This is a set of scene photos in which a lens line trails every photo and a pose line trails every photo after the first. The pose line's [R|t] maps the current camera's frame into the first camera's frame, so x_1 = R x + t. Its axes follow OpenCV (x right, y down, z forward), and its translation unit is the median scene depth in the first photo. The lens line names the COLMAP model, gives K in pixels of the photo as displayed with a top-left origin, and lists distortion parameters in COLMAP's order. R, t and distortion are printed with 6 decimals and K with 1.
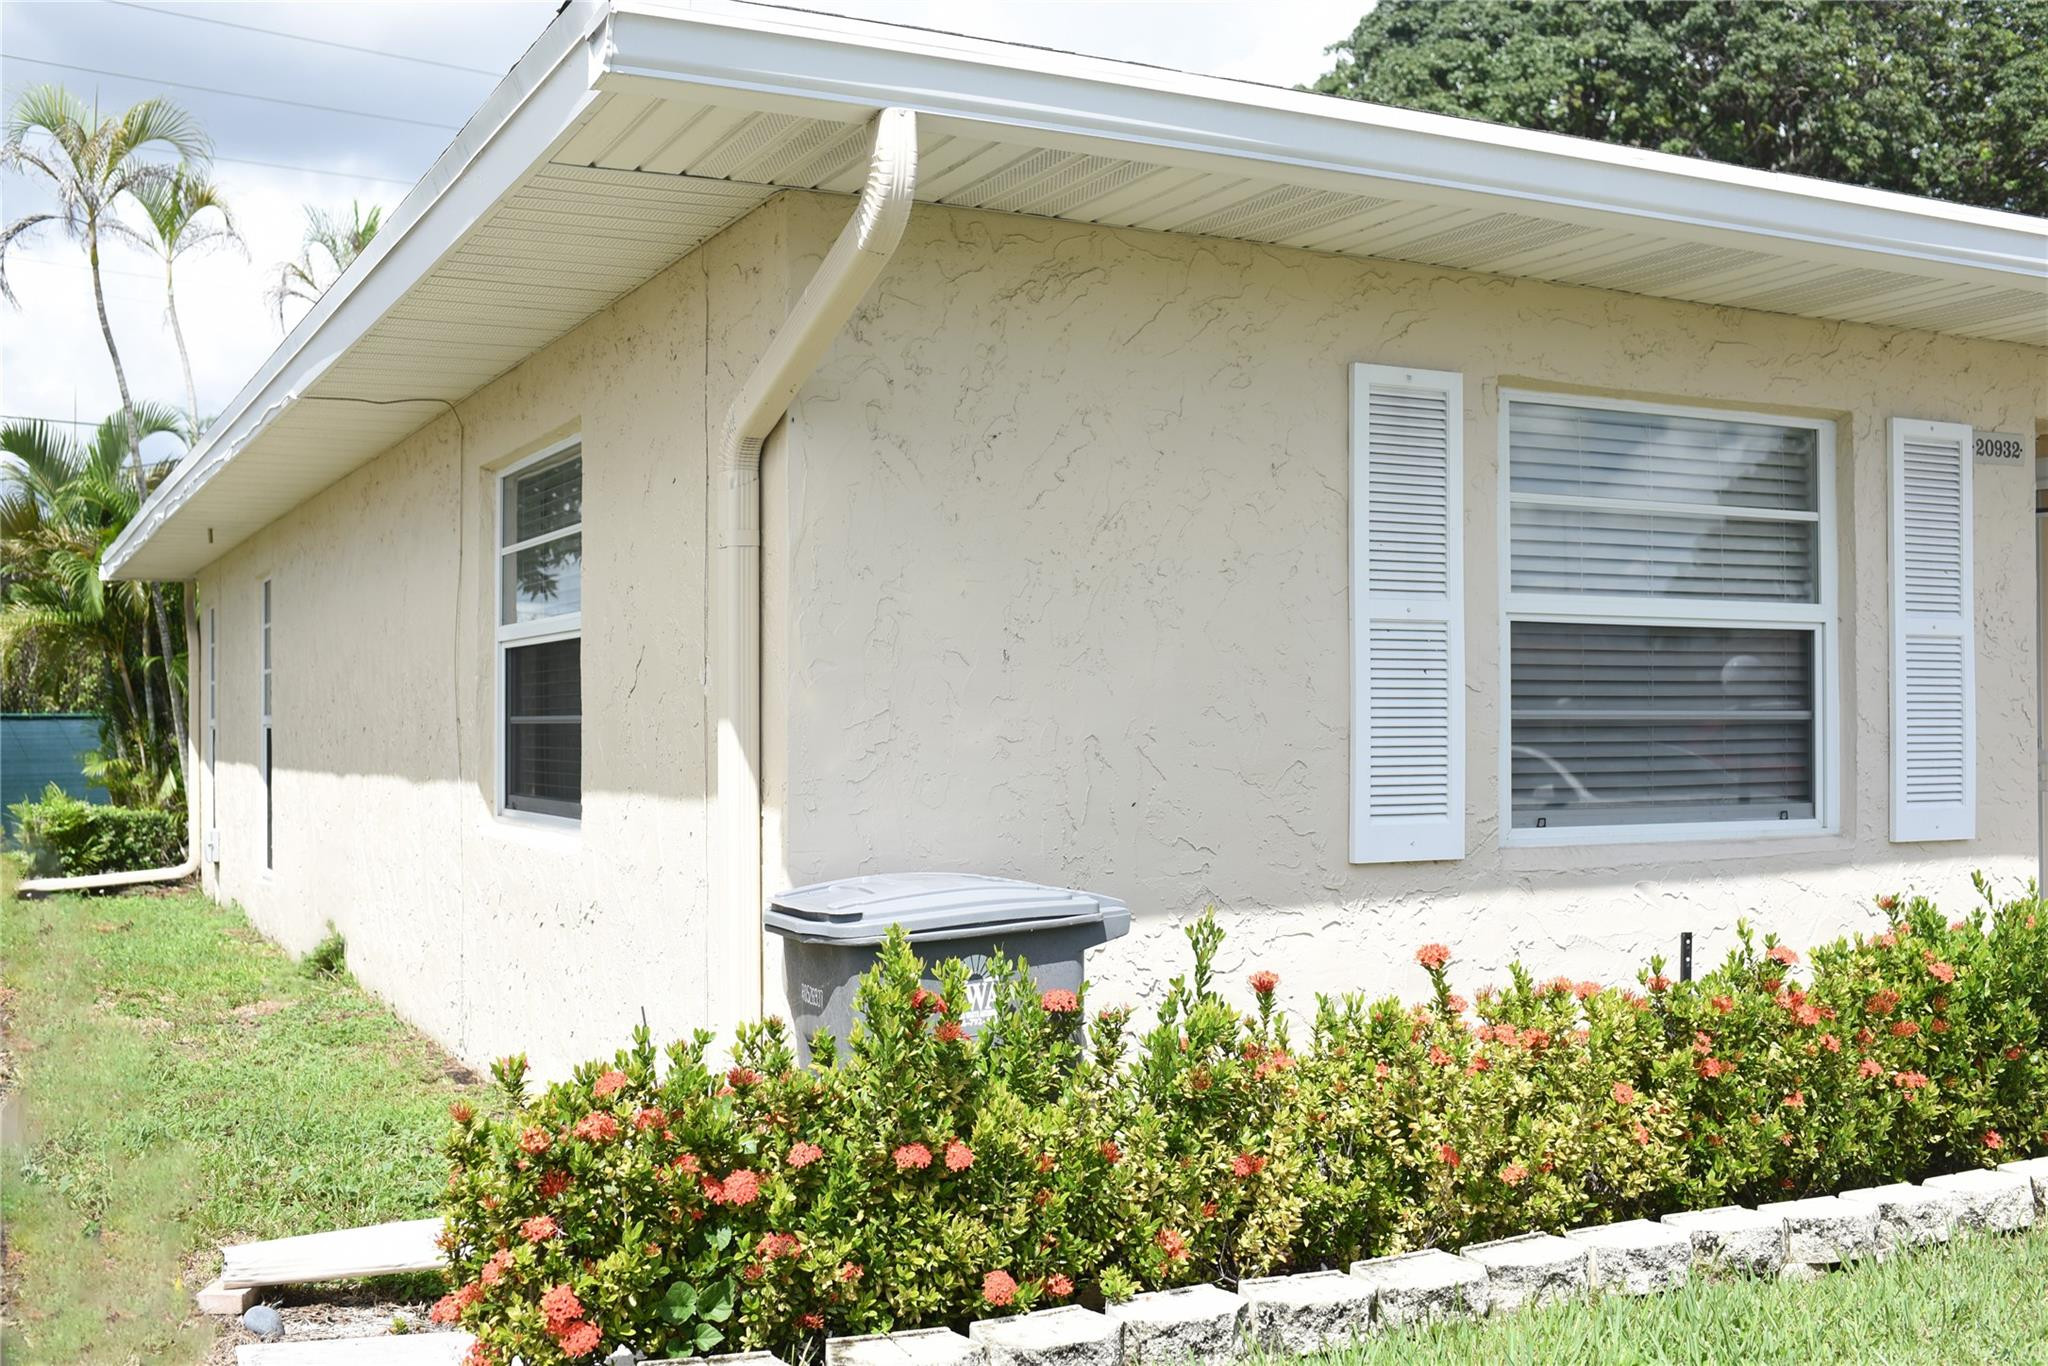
lens RADIAL K [[2063.9, 0, 1022.5], [0, 2063.9, 679.9], [0, 0, 1]] dist [-0.107332, 0.146559]
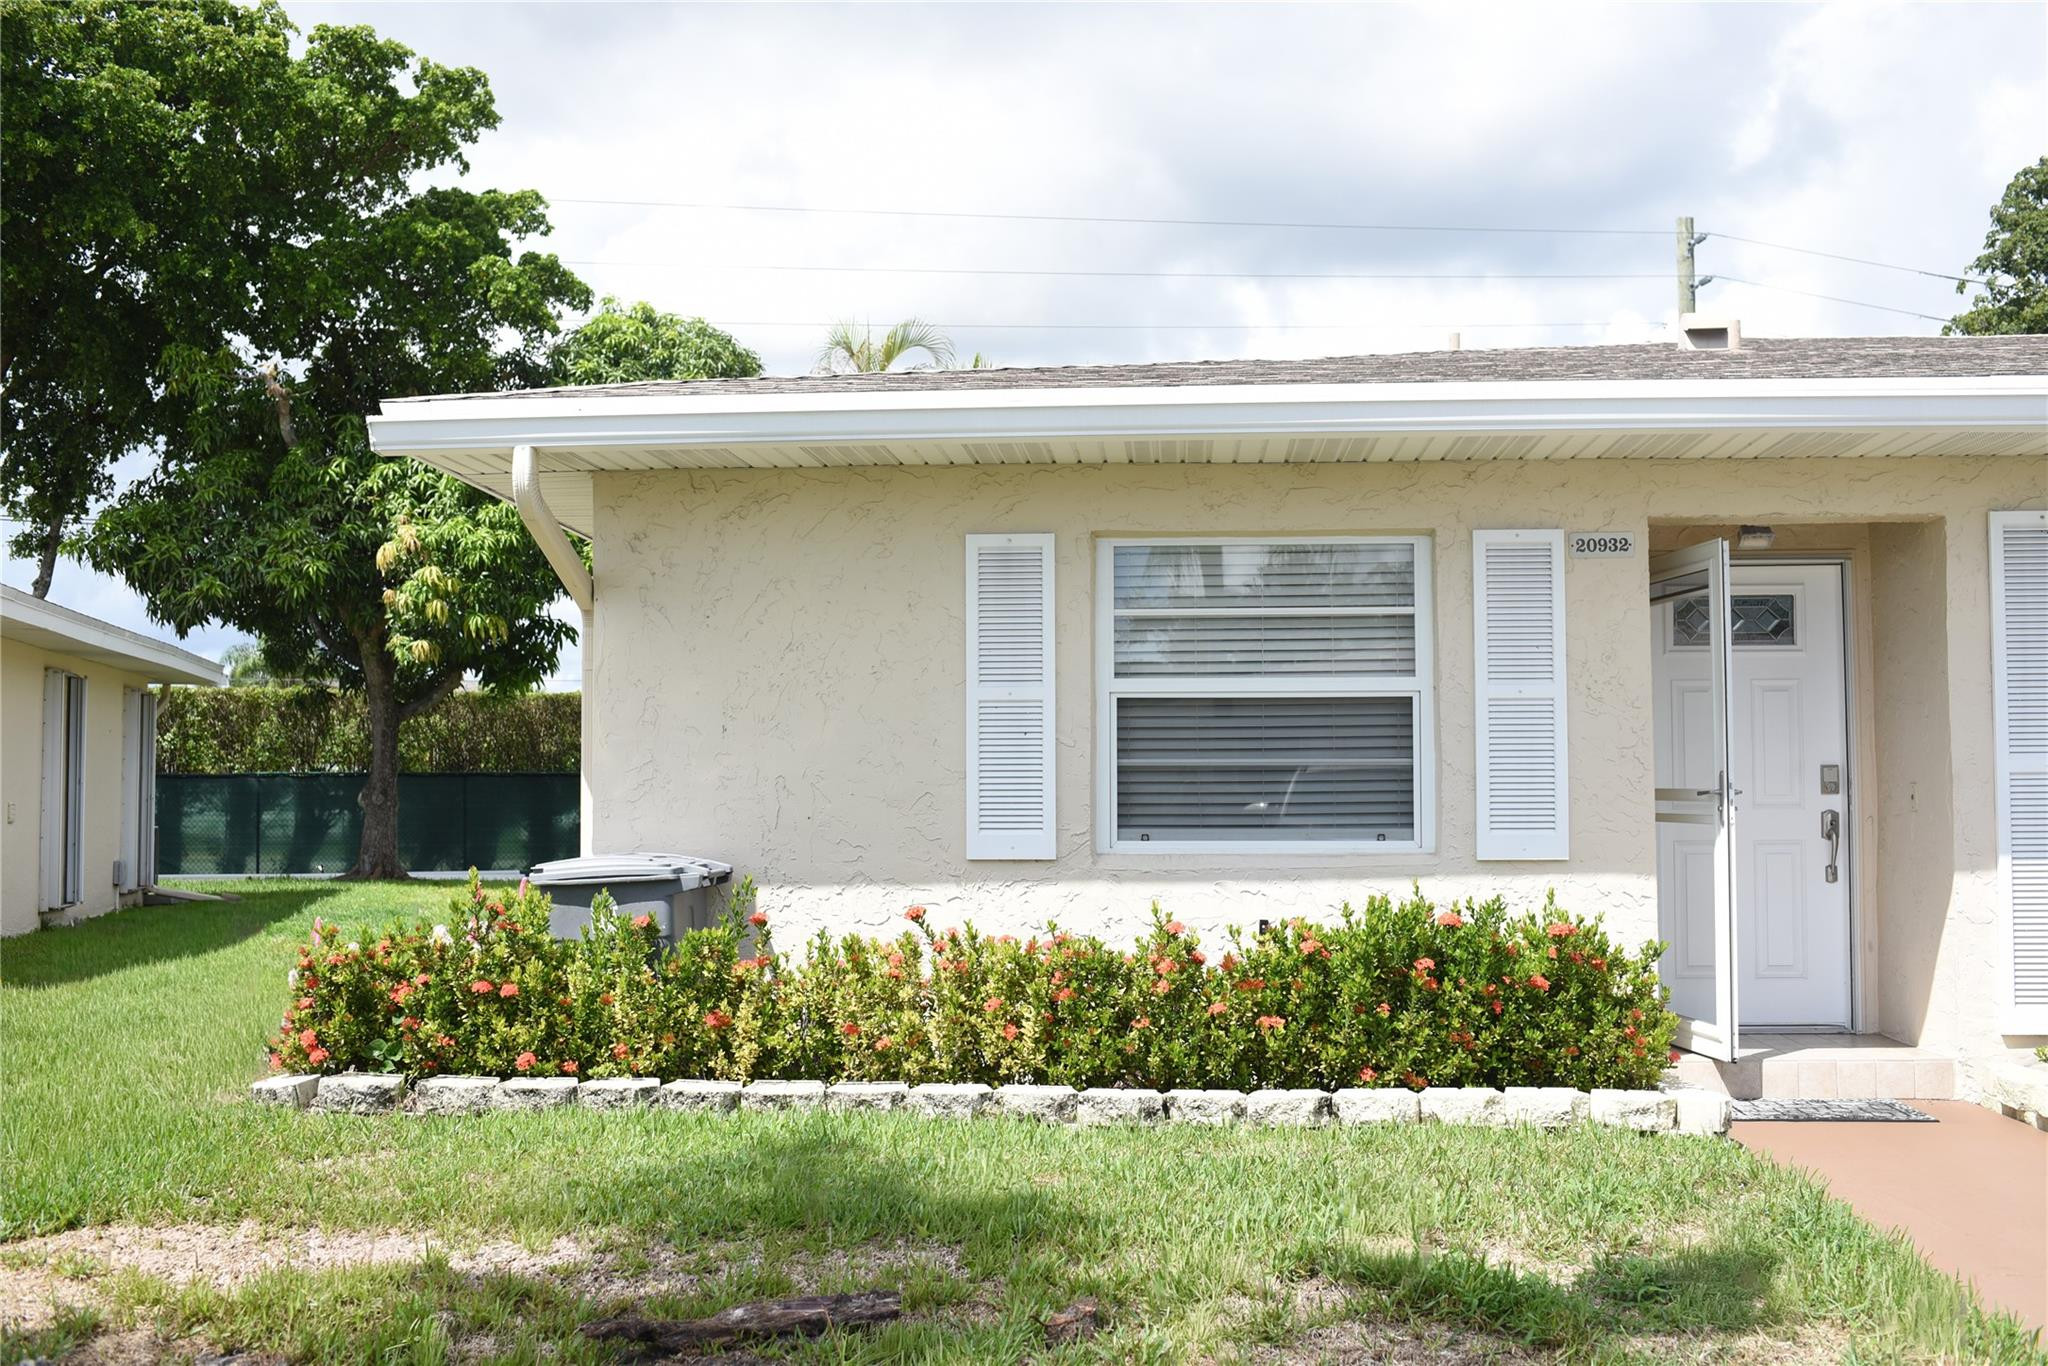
lens RADIAL K [[1970.8, 0, 1021.3], [0, 1970.8, 678.9], [0, 0, 1]] dist [-0.108660, 0.129528]
pose [[0.861578, -0.023772, -0.507068, 0.894331], [0.012282, 0.999587, -0.025994, -0.006565], [0.507477, 0.016168, 0.861514, -0.239155]]
